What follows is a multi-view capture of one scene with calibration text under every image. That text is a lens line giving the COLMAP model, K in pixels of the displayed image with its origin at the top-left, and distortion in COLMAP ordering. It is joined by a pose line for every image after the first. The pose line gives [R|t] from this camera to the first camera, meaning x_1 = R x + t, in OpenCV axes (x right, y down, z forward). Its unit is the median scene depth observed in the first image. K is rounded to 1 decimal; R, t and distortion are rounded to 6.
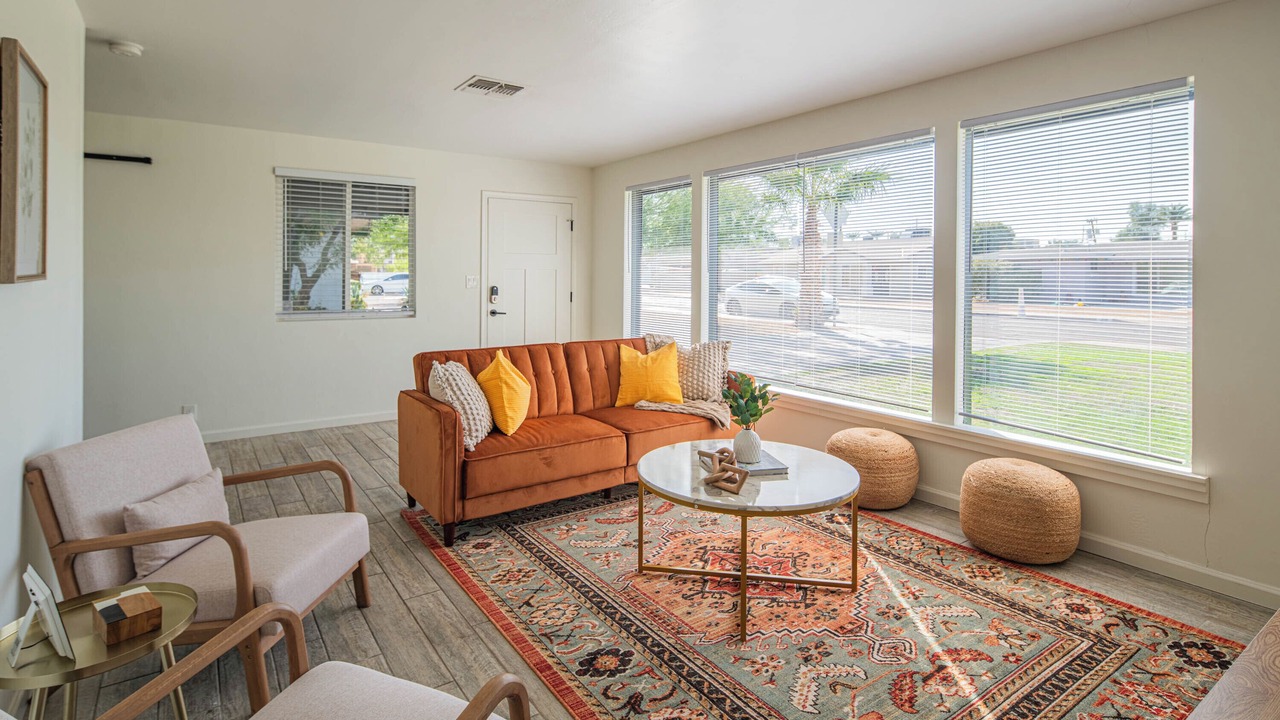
lens RADIAL K [[653.3, 0, 612.4], [0, 653.3, 313.4], [0, 0, 1]] dist [0.001623, -0.000424]
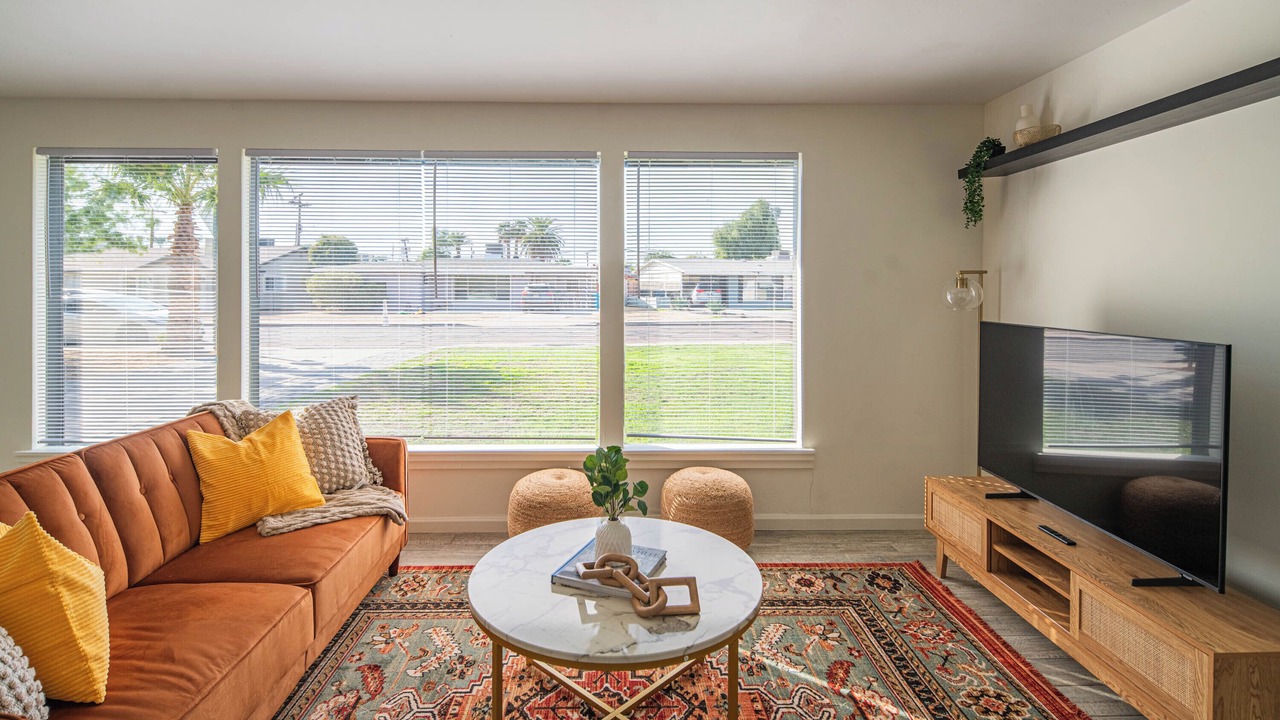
lens RADIAL K [[640.9, 0, 636.2], [0, 640.9, 303.9], [0, 0, 1]] dist [0.004168, 0.000952]
pose [[0.524613, -0.027372, 0.850901, -0.271188], [0.050989, 0.998699, 0.000689, -0.045984], [-0.849812, 0.043025, 0.525326, 0.392580]]
